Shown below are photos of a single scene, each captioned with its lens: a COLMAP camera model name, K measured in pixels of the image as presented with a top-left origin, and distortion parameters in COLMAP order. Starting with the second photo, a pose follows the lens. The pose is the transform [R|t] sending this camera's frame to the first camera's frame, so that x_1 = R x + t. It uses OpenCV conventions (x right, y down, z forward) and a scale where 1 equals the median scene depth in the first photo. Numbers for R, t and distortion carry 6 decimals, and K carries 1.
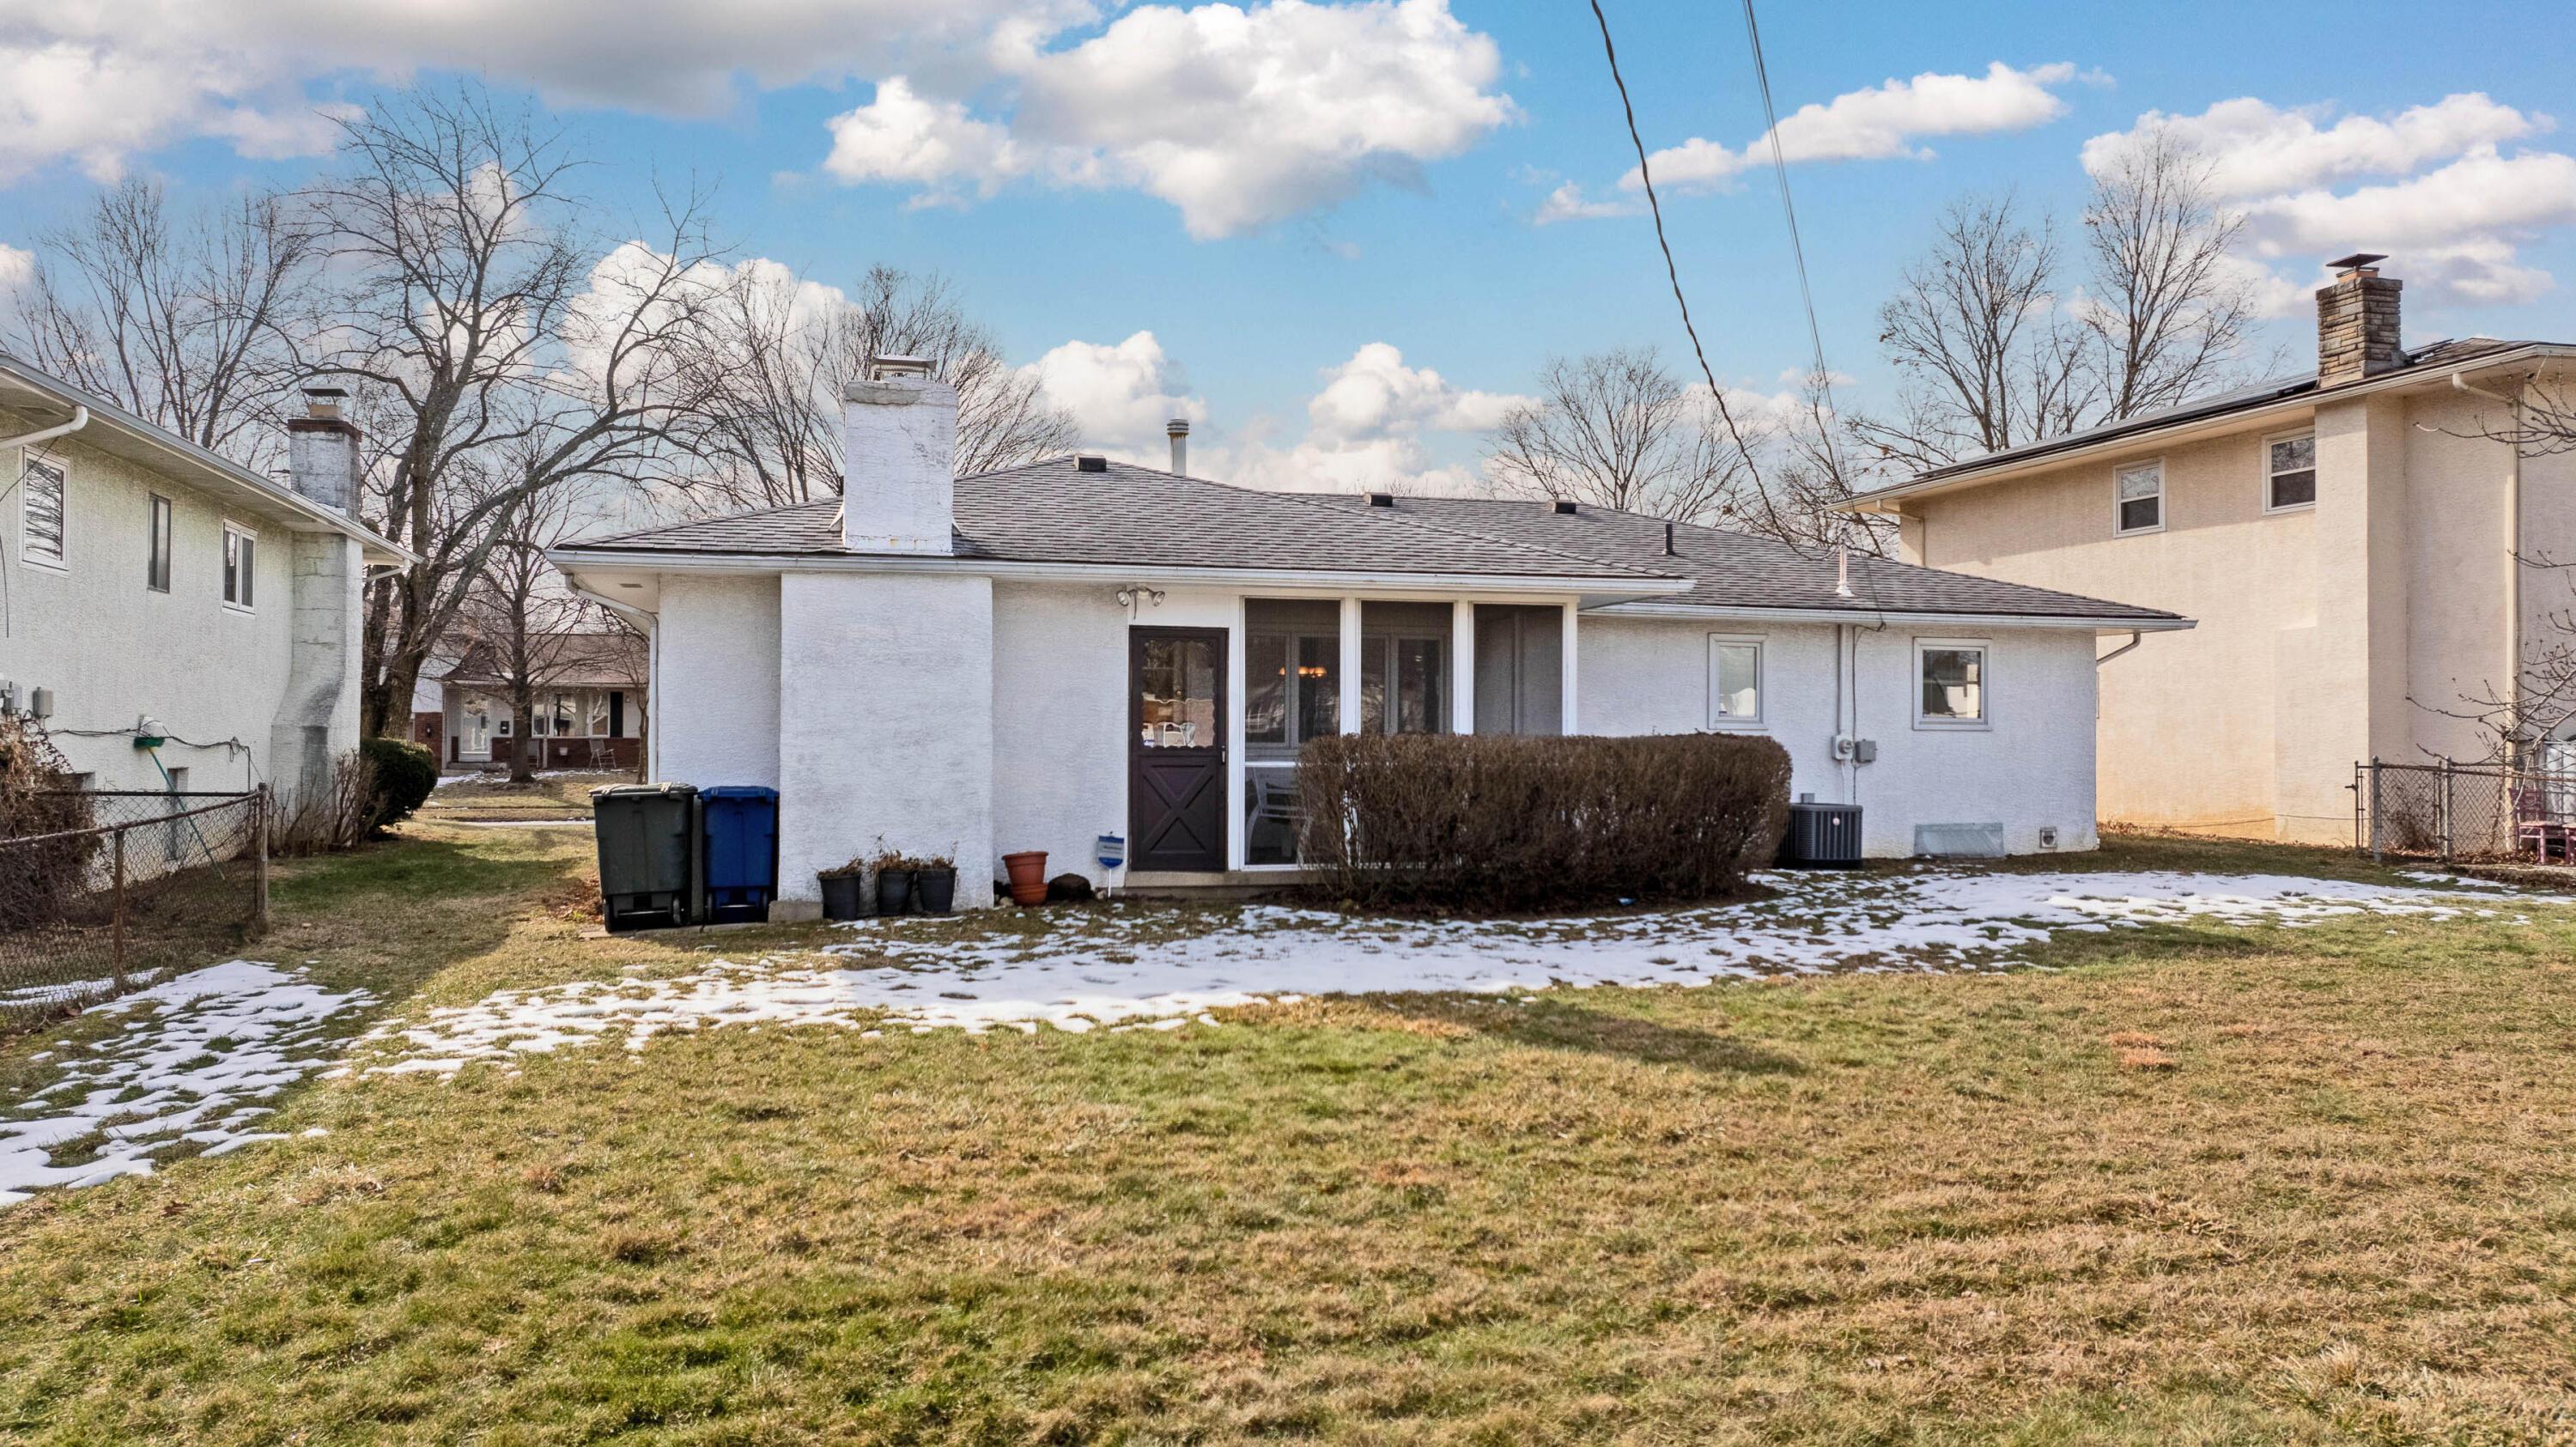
lens RADIAL K [[1810.0, 0, 1338.9], [0, 1810.0, 695.6], [0, 0, 1]] dist [-0.007132, 0.004325]
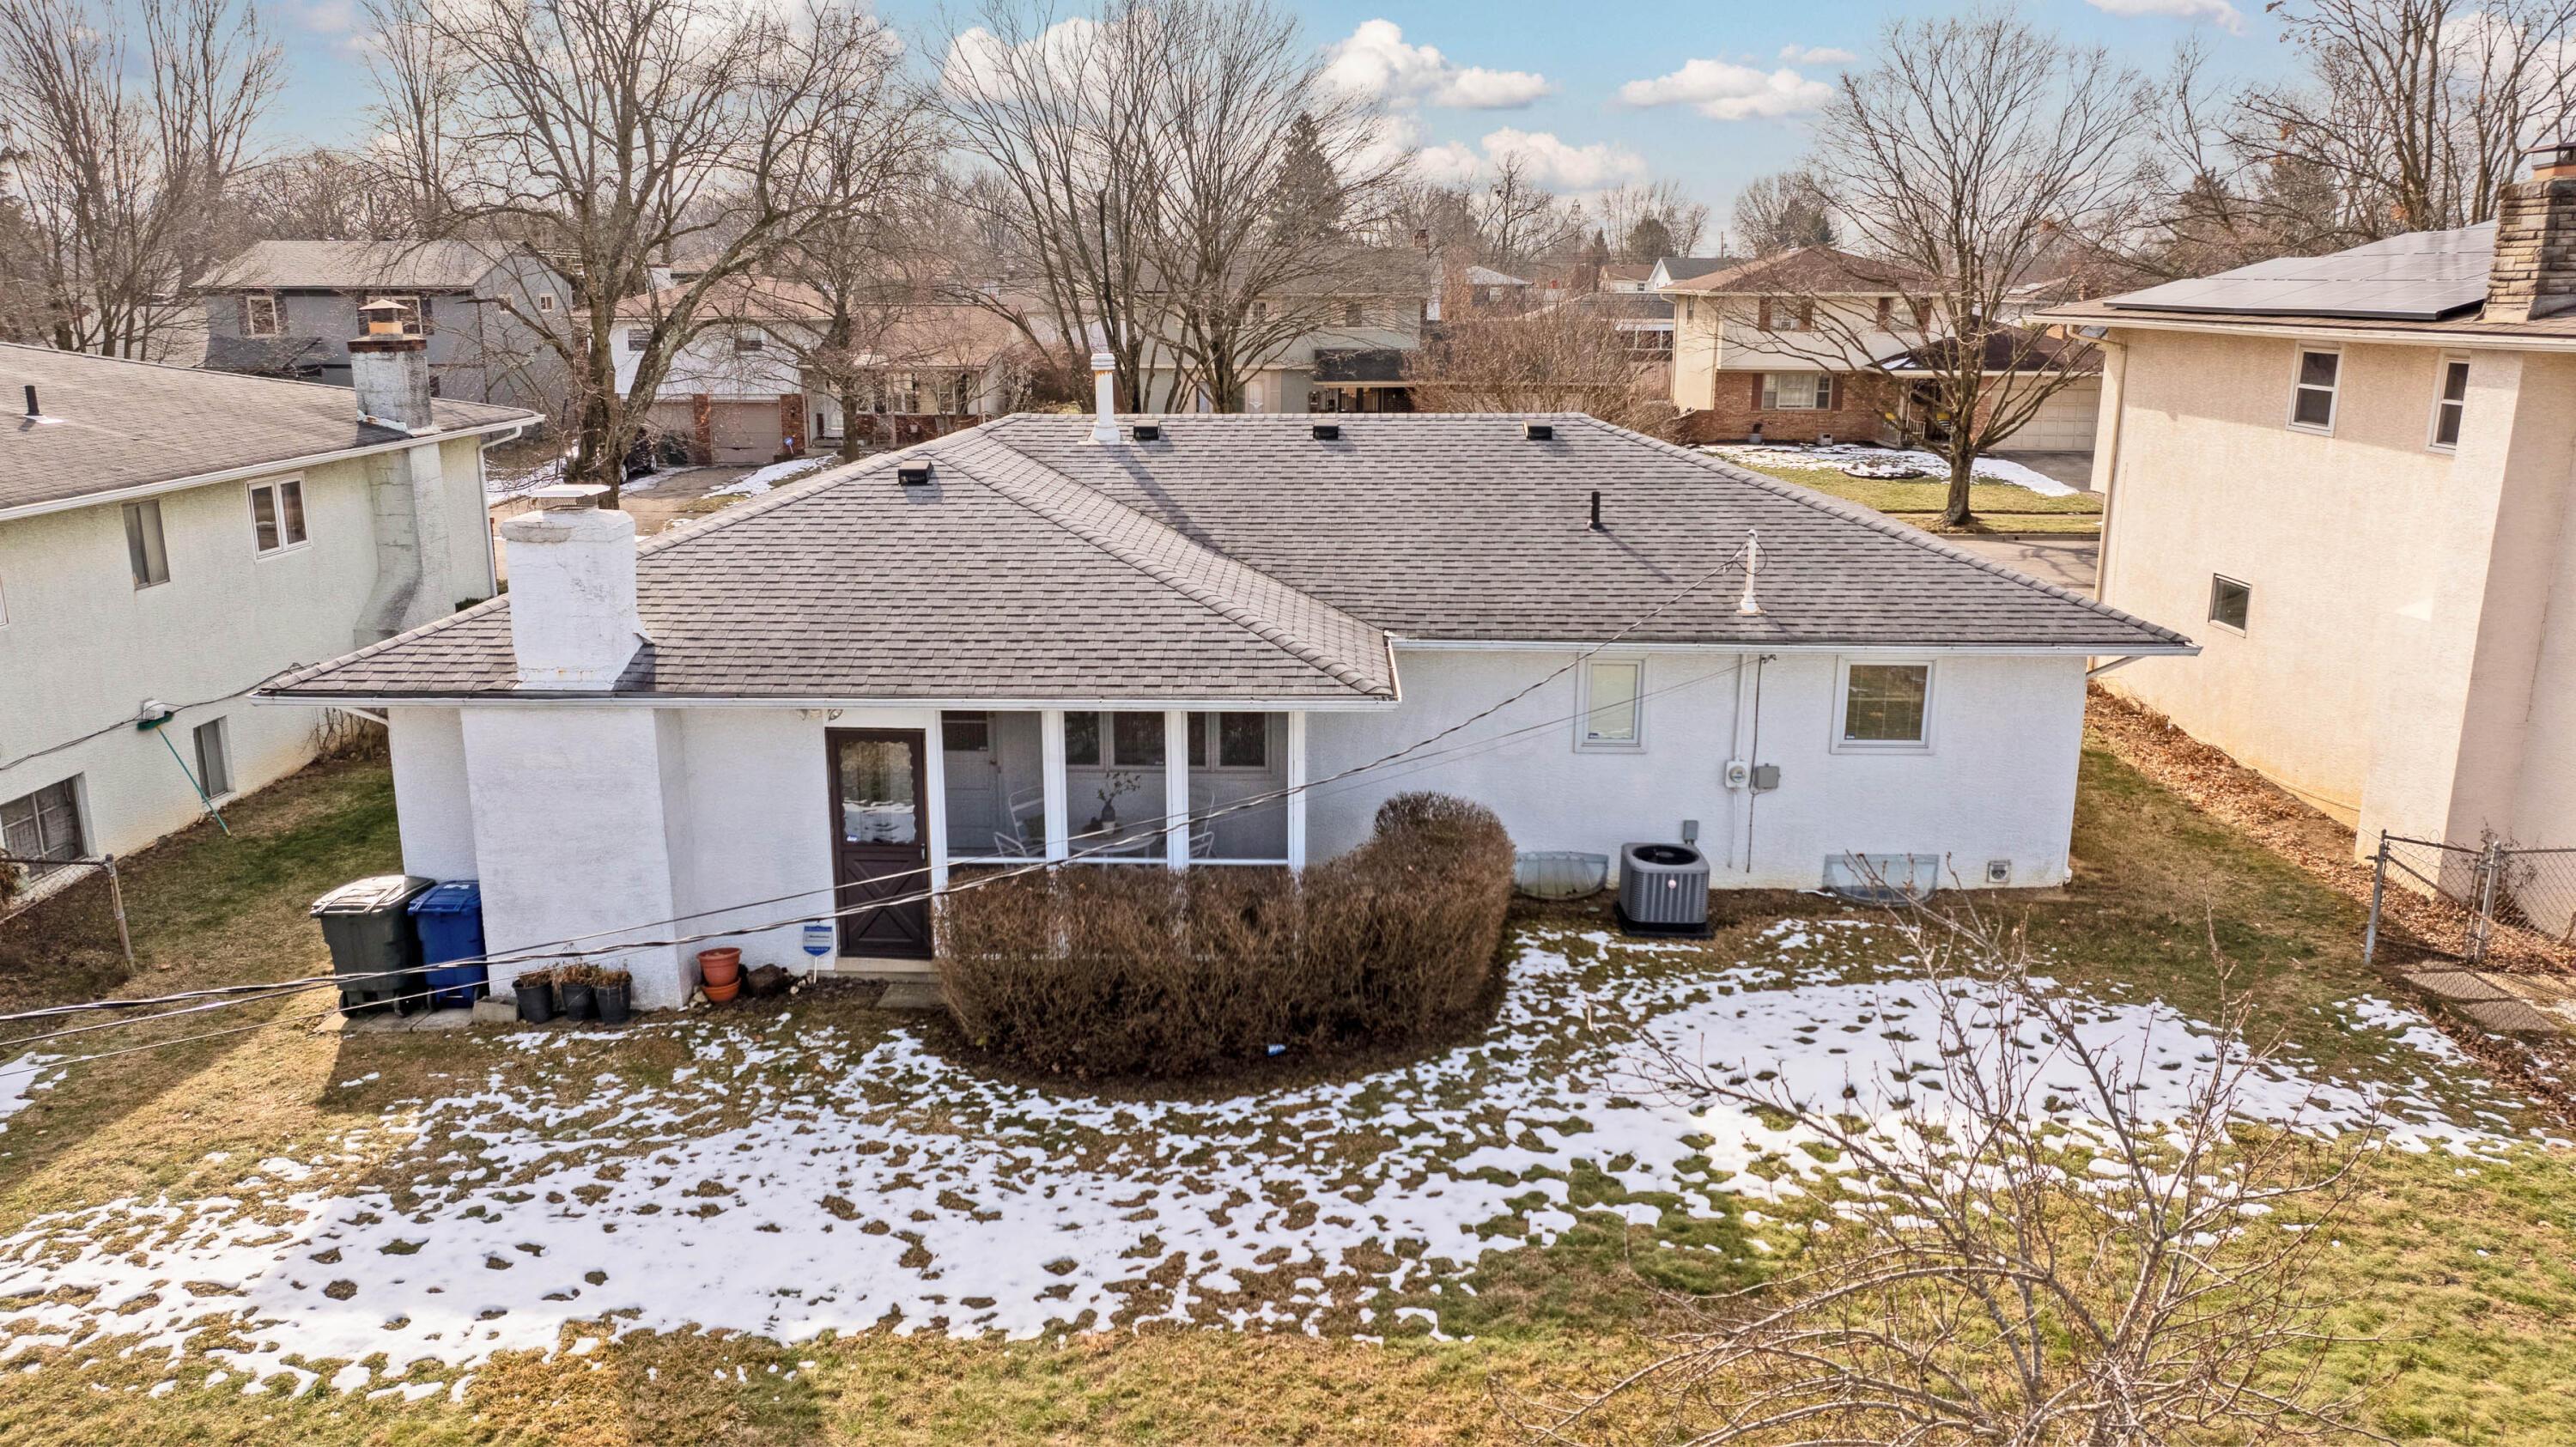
lens RADIAL K [[1820.3, 0, 1303.9], [0, 1820.3, 720.3], [0, 0, 1]] dist [-0.017439, -0.000177]
pose [[0.957297, 0.071300, -0.280178, 0.423384], [0.004324, 0.965473, 0.260467, -0.304891], [0.289075, -0.250556, 0.923936, 0.141610]]
